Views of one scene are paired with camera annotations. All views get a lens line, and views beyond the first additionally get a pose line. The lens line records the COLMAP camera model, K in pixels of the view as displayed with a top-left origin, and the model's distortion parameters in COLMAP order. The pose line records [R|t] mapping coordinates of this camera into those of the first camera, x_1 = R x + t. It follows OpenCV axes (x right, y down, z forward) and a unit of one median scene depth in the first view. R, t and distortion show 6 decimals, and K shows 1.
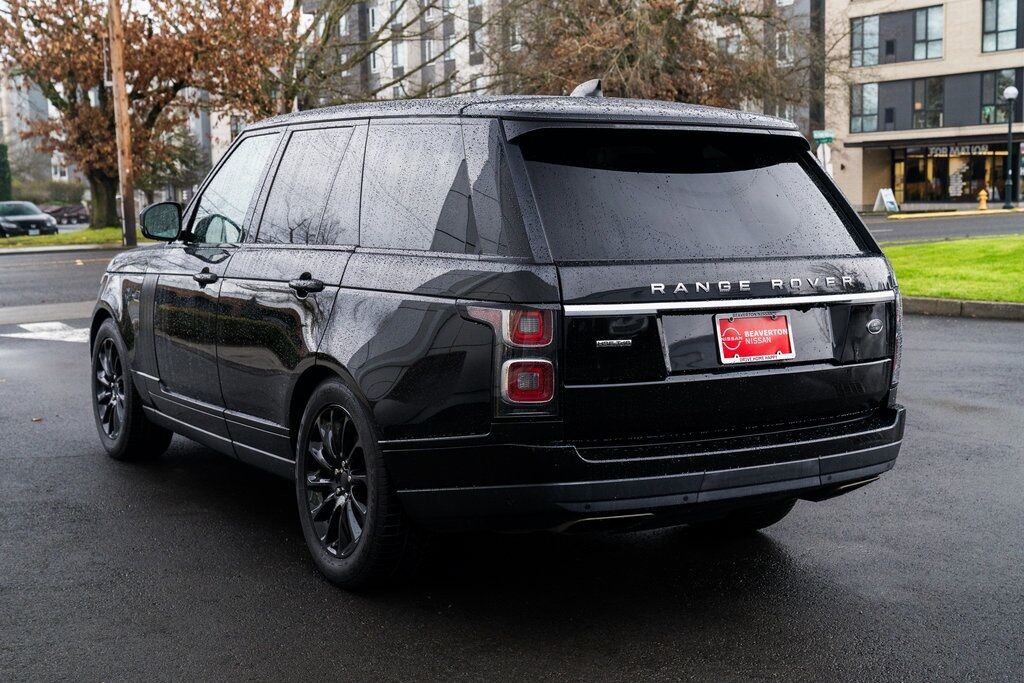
lens RADIAL K [[1428.2, 0, 512.0], [0, 1428.2, 341.5], [0, 0, 1]] dist [0.011907, 0.037310]
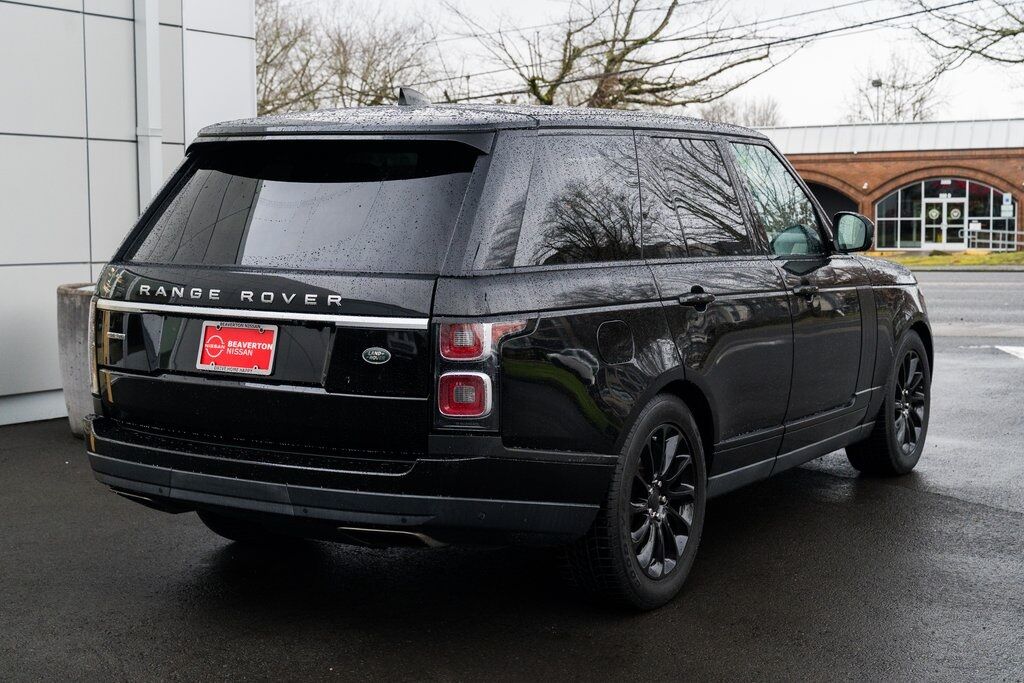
lens RADIAL K [[1526.4, 0, 512.0], [0, 1526.4, 341.5], [0, 0, 1]] dist [0.020883, 0.018675]
pose [[0.445205, 0.087476, -0.891146, 1.206273], [-0.095985, 0.994145, 0.049634, -0.079010], [0.890269, 0.063439, 0.450994, 0.695586]]
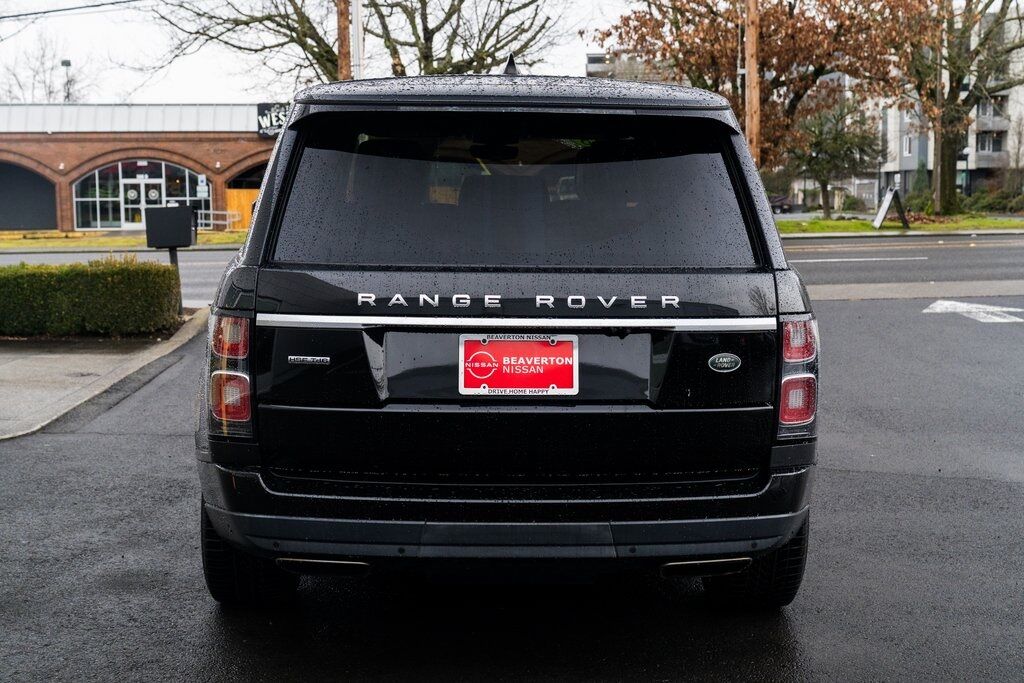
lens RADIAL K [[1473.1, 0, 512.0], [0, 1473.1, 341.5], [0, 0, 1]] dist [0.026742, 0.019450]
pose [[0.867030, 0.060707, -0.494543, 0.585033], [-0.058855, 0.998079, 0.019334, -0.032694], [0.494767, 0.012343, 0.868938, 0.269354]]
